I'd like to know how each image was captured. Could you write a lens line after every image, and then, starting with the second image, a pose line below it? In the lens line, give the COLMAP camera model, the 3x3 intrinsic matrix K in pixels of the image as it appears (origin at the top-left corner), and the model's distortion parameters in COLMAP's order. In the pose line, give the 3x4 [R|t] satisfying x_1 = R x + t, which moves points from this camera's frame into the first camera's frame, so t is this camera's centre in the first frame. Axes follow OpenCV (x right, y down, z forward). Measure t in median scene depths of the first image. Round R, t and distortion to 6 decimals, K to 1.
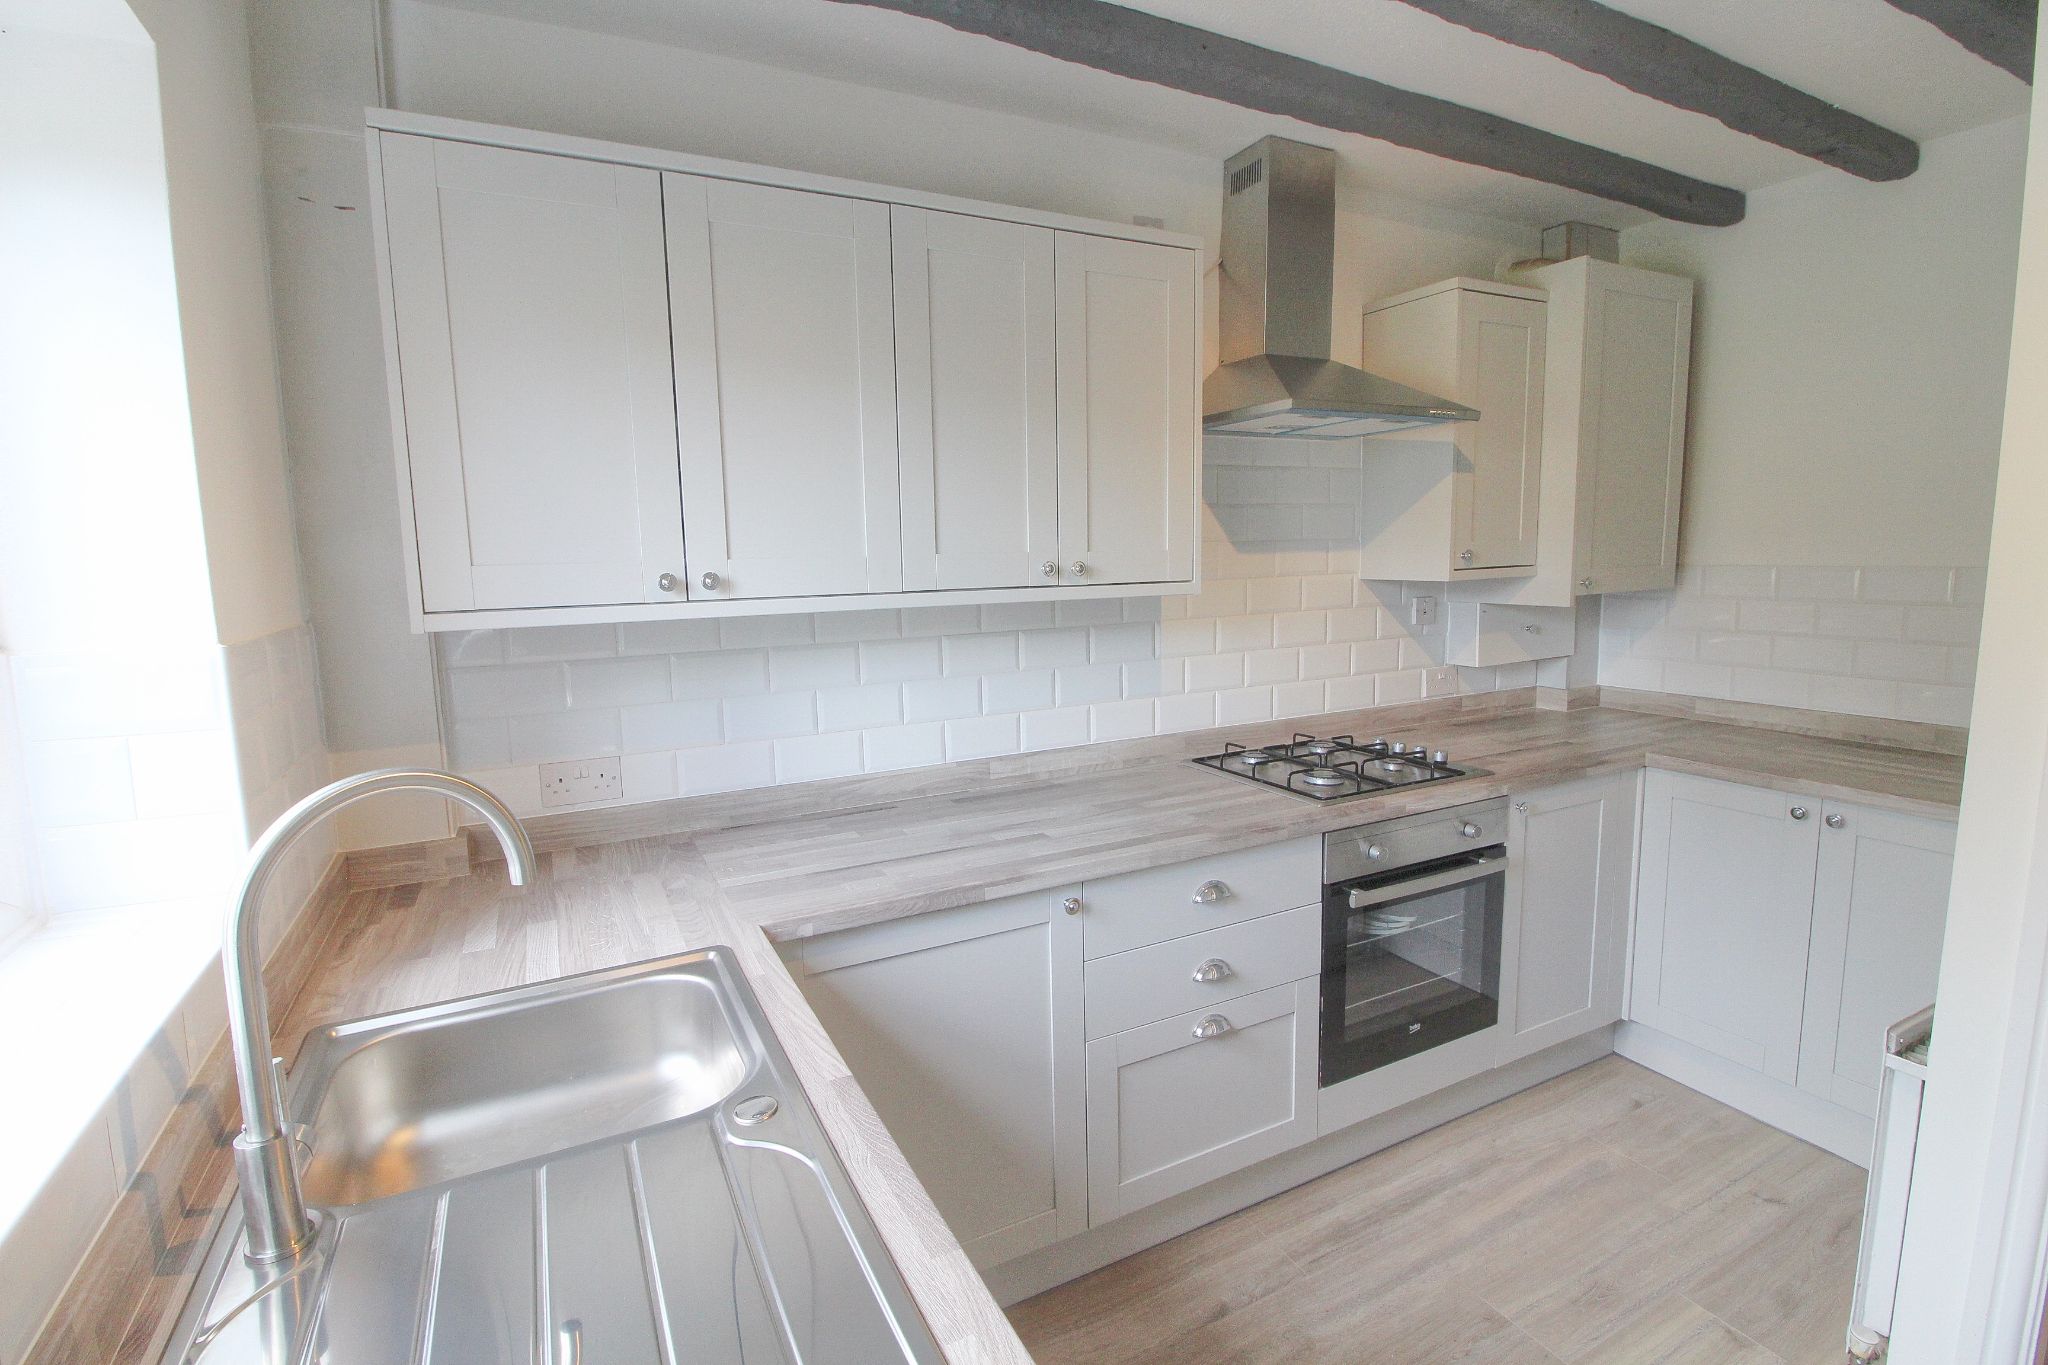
lens RADIAL K [[951.3, 0, 1021.2], [0, 951.3, 676.3], [0, 0, 1]] dist [-0.013277, -0.002771]
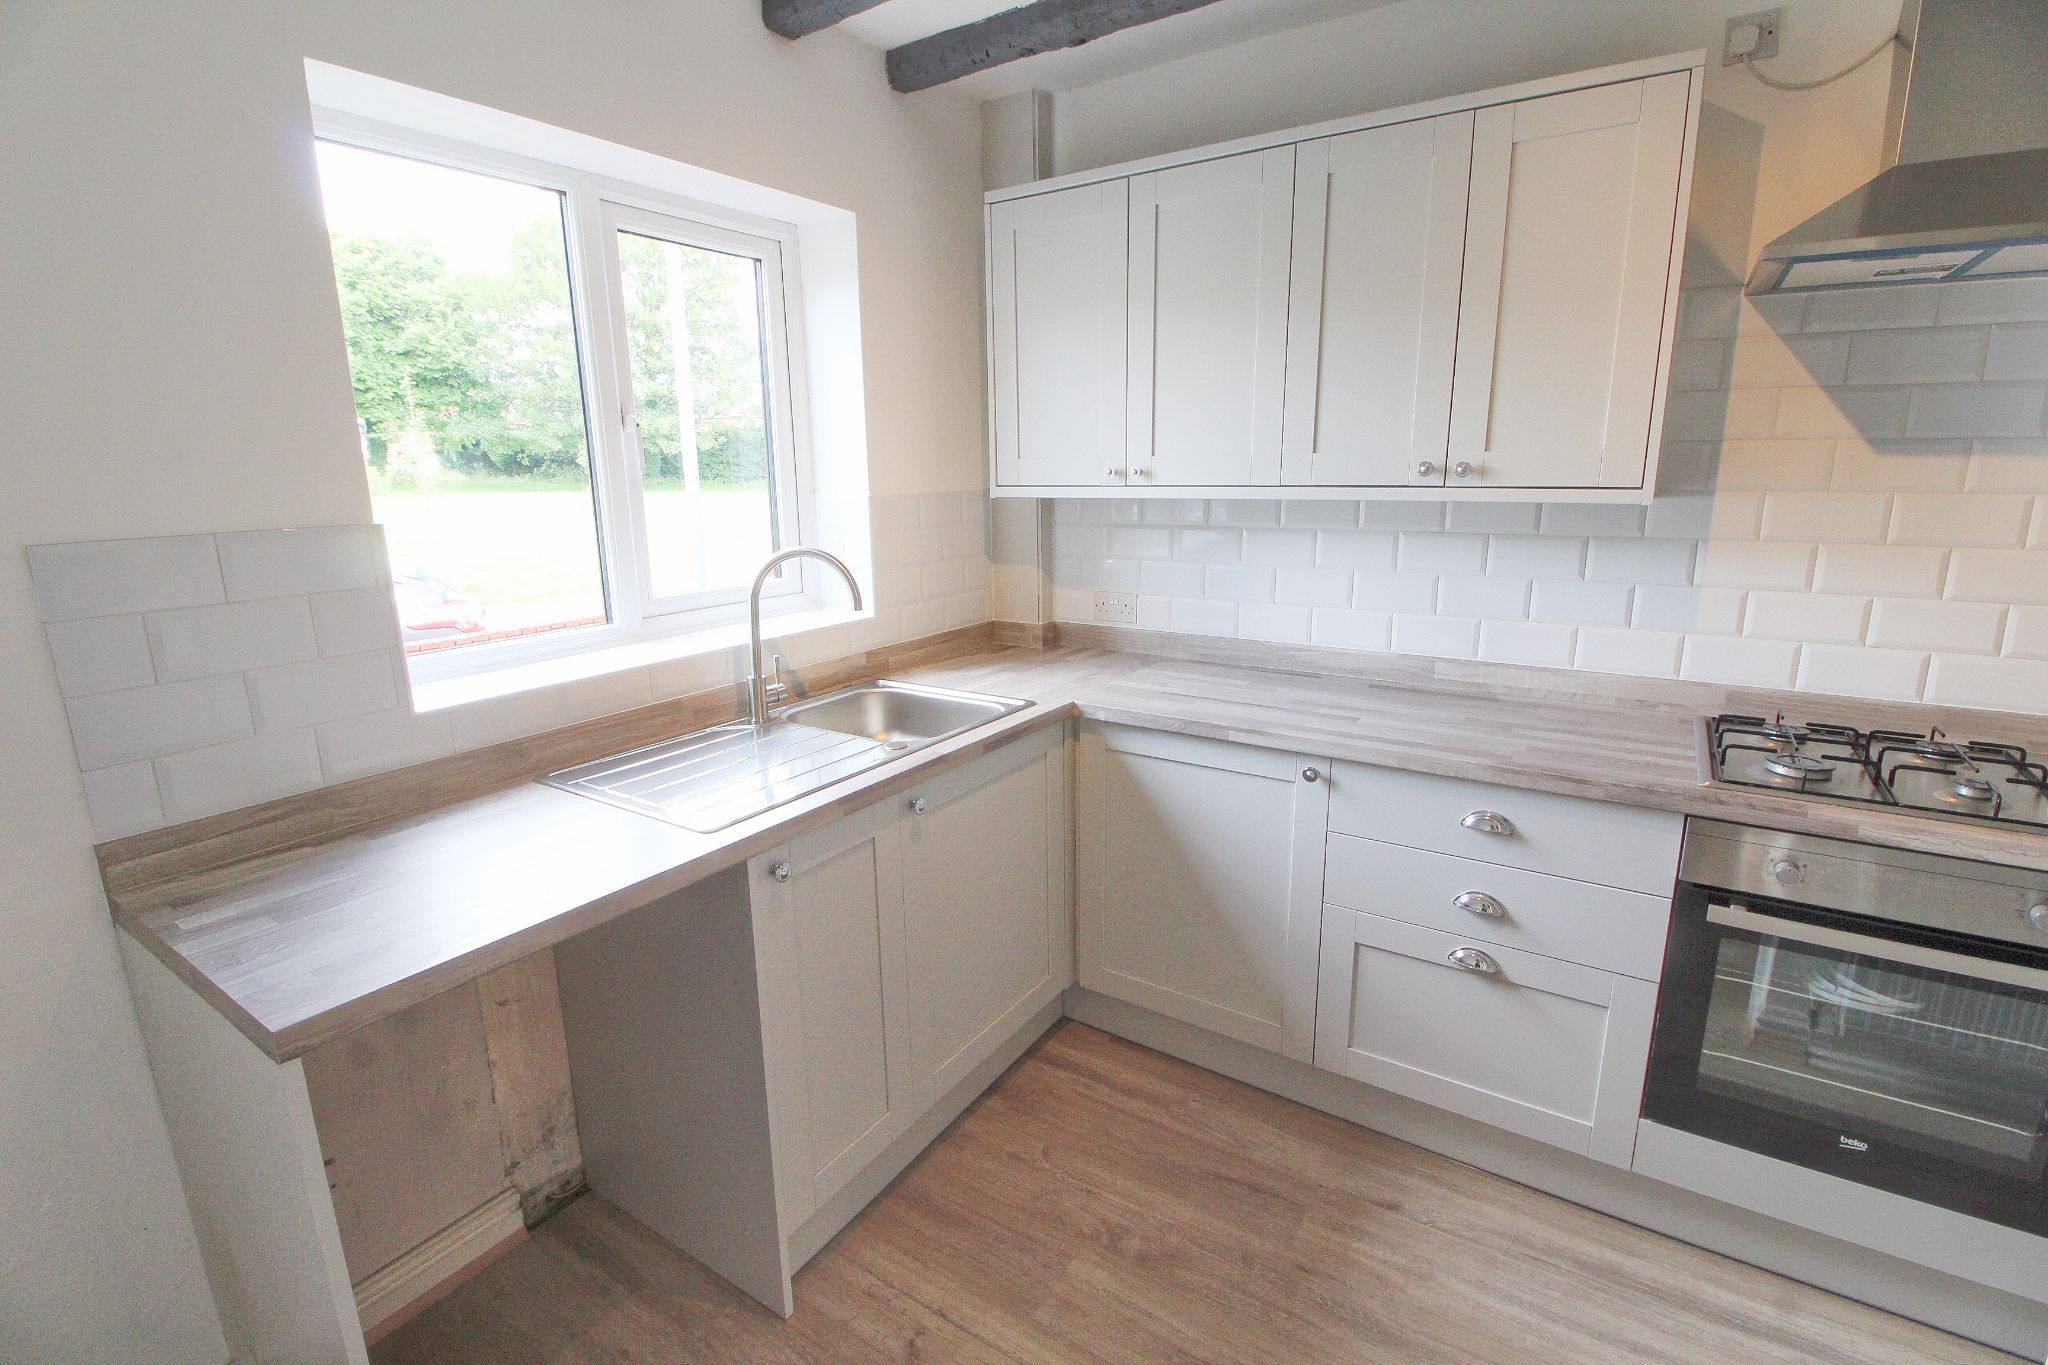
lens RADIAL K [[951.3, 0, 1018.5], [0, 951.3, 683.8], [0, 0, 1]] dist [-0.013277, -0.002771]
pose [[0.481042, 0.215095, -0.849902, 0.726160], [-0.110111, 0.976582, 0.184833, -0.029045], [0.869755, 0.004671, 0.493461, 0.126793]]
